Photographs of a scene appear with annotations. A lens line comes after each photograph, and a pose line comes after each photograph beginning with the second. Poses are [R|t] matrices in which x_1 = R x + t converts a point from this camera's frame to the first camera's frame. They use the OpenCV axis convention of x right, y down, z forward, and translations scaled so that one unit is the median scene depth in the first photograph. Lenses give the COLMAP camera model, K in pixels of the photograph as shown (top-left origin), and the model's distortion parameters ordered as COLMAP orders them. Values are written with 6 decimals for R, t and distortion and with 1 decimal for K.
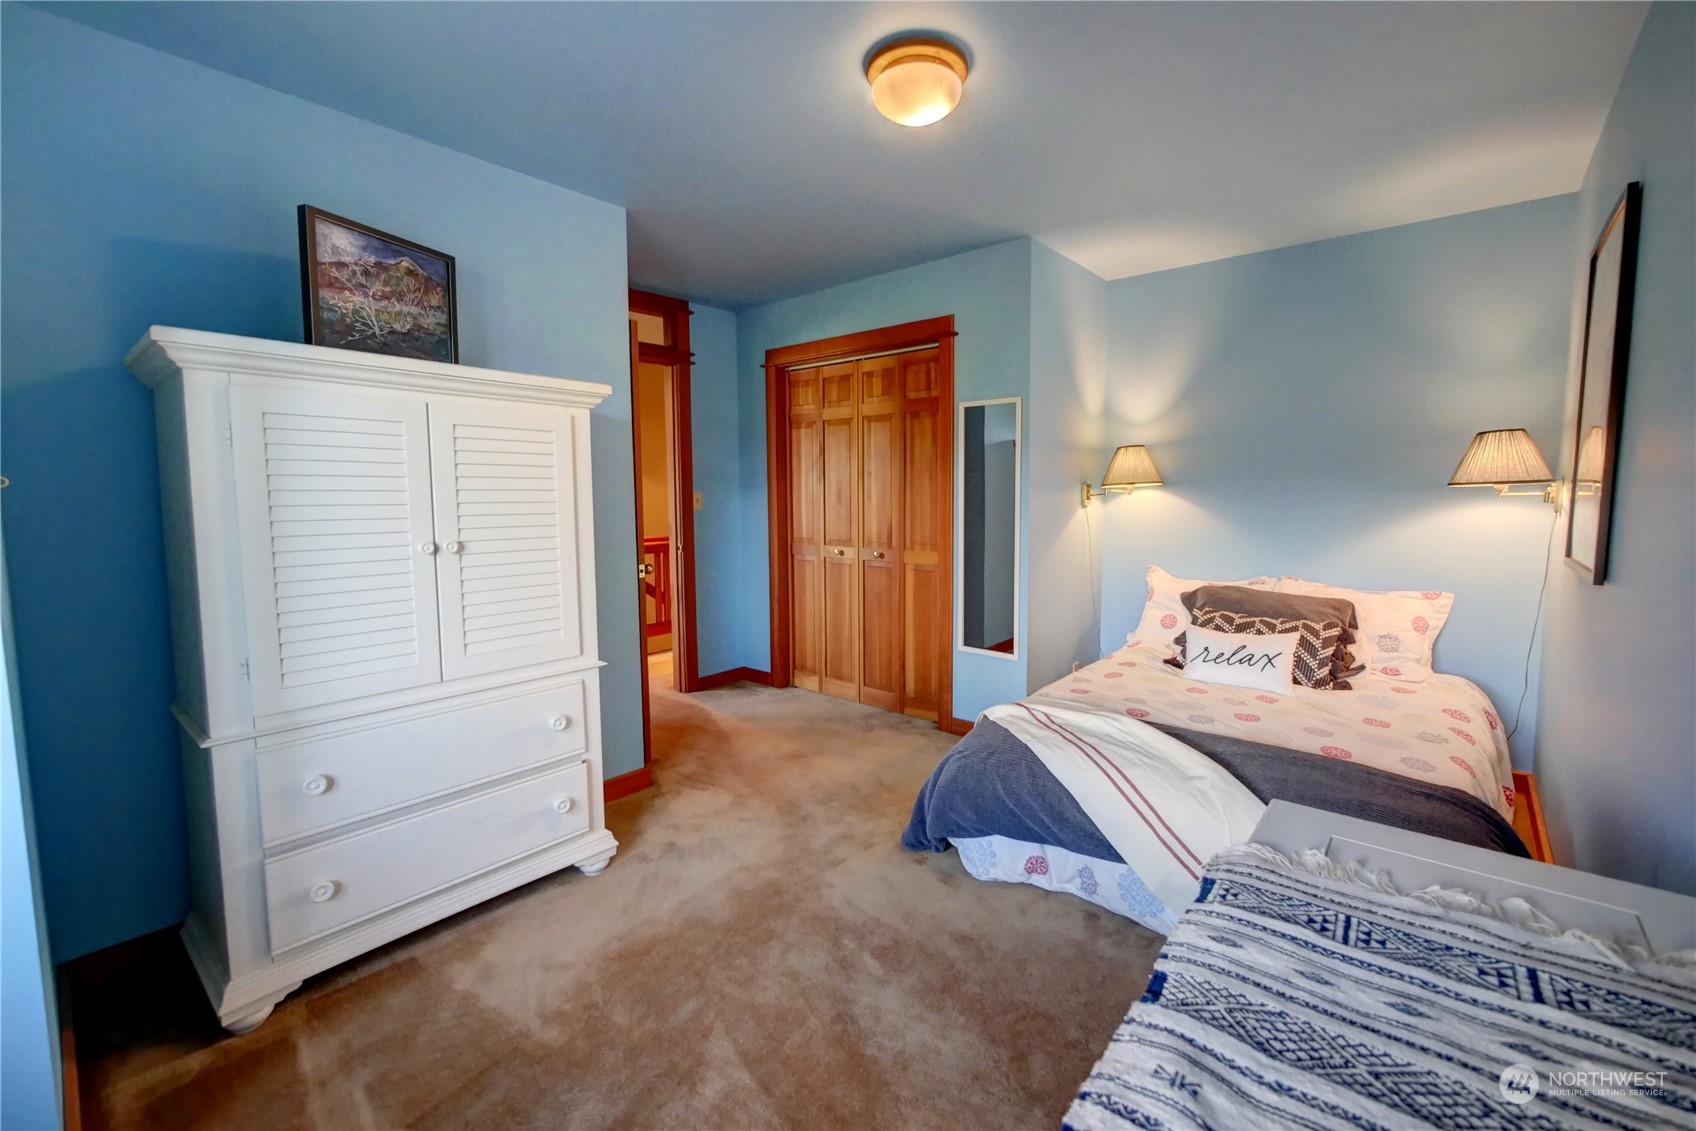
lens RADIAL K [[726.2, 0, 853.5], [0, 726.2, 548.3], [0, 0, 1]] dist [-0.000692, 0.000096]
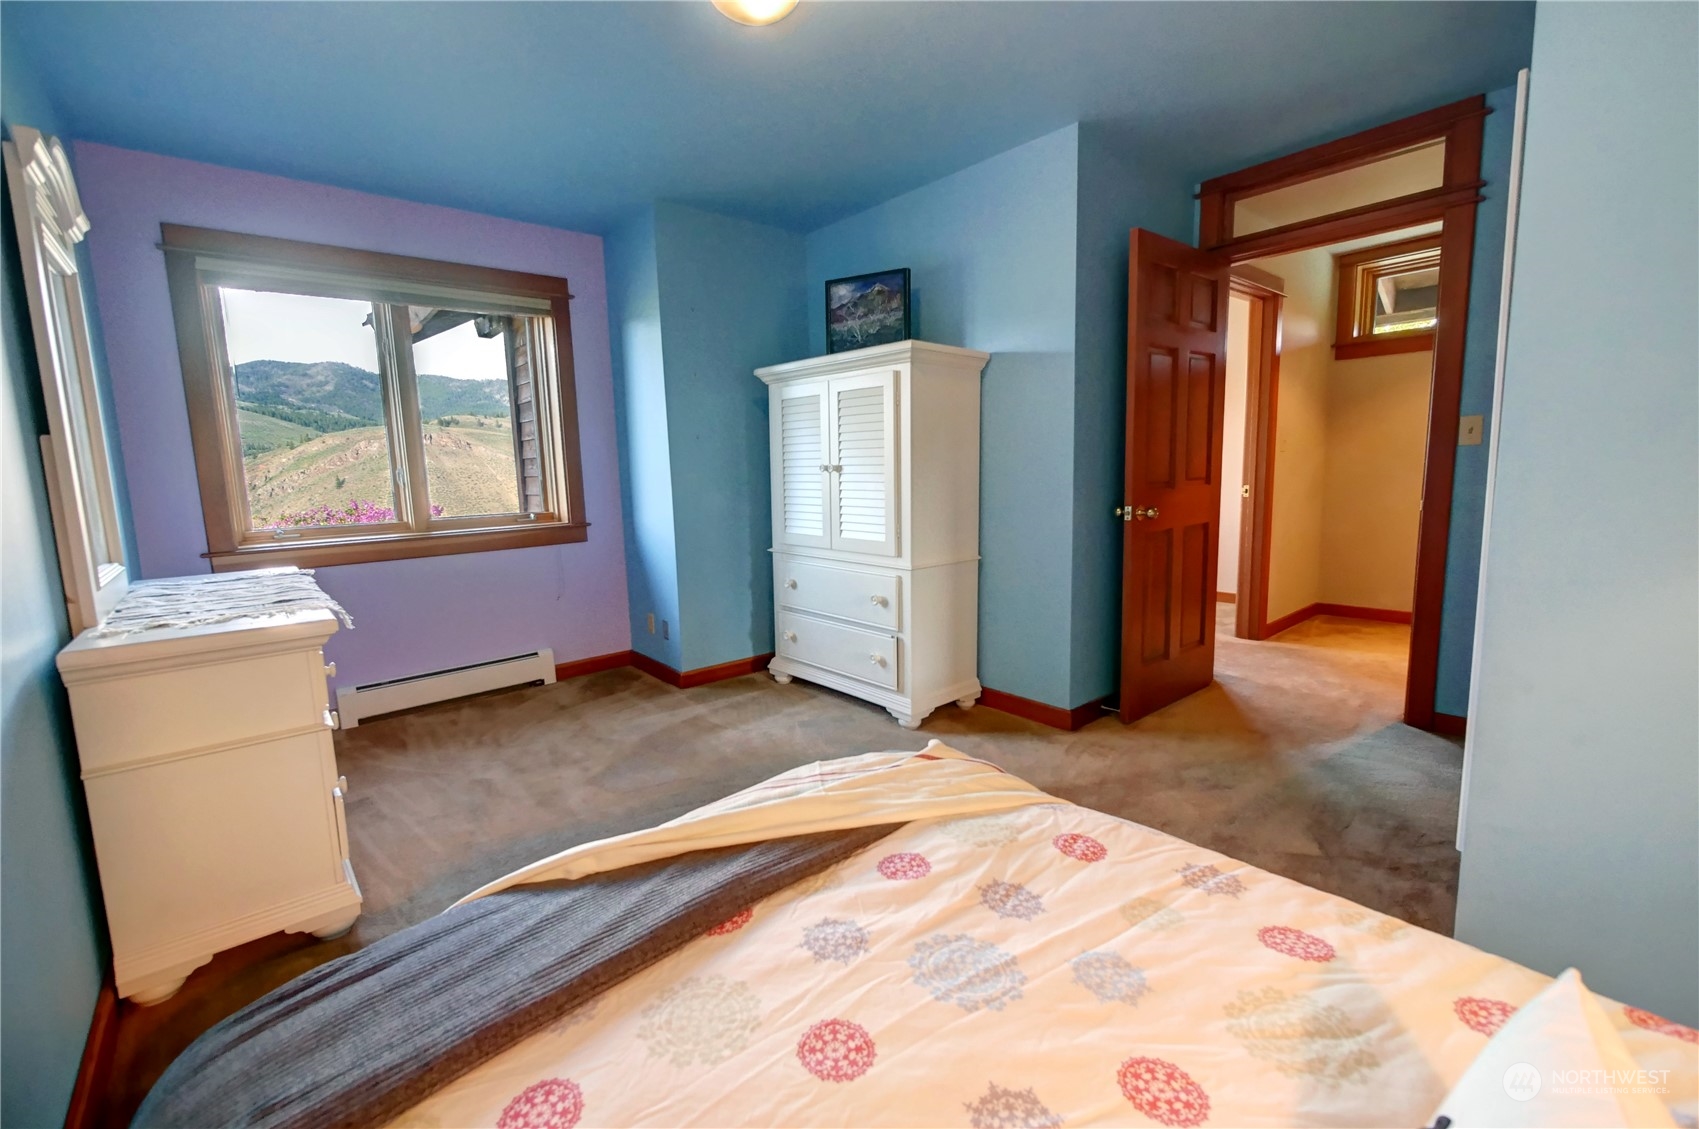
lens RADIAL K [[711.1, 0, 854.6], [0, 711.1, 561.6], [0, 0, 1]] dist [-0.004146, 0.000402]
pose [[-0.163140, 0.140689, -0.976520, 1.006521], [-0.055735, 0.986886, 0.151493, -0.039113], [0.985027, 0.079141, -0.153159, 1.272368]]
